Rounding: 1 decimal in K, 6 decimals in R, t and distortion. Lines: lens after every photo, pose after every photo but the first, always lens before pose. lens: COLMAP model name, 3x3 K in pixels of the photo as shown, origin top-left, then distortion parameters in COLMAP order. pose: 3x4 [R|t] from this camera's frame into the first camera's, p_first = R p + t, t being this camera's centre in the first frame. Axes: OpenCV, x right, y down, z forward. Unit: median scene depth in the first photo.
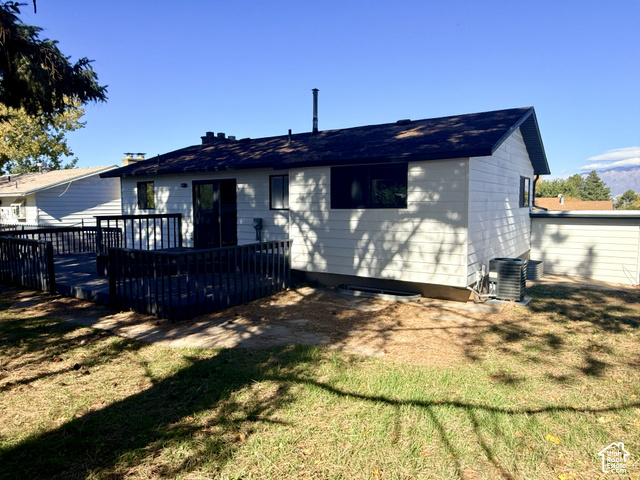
lens RADIAL K [[437.0, 0, 320.0], [0, 437.0, 240.0], [0, 0, 1]] dist [0.004223, 0.002336]
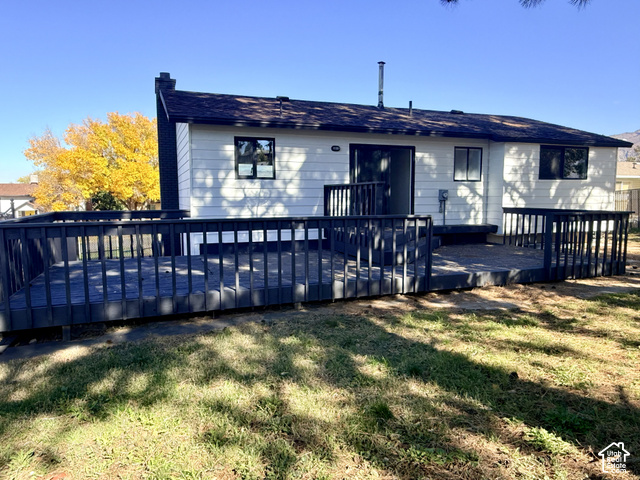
lens RADIAL K [[442.2, 0, 322.0], [0, 442.2, 240.3], [0, 0, 1]] dist [0.003079, -0.001499]
pose [[0.573982, -0.073056, 0.815603, -1.064640], [0.071344, 0.996686, 0.039067, 0.004825], [-0.815754, 0.035765, 0.577292, 0.630171]]
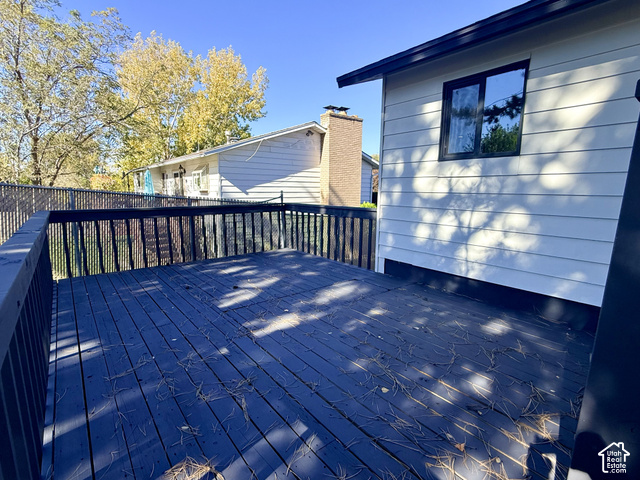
lens RADIAL K [[312.2, 0, 320.0], [0, 312.2, 240.0], [0, 0, 1]] dist [-0.001646, -0.000422]
pose [[0.955211, 0.063874, -0.288950, -0.519300], [-0.041933, 0.995791, 0.081502, -0.024663], [0.292940, -0.065735, 0.953868, 0.861417]]
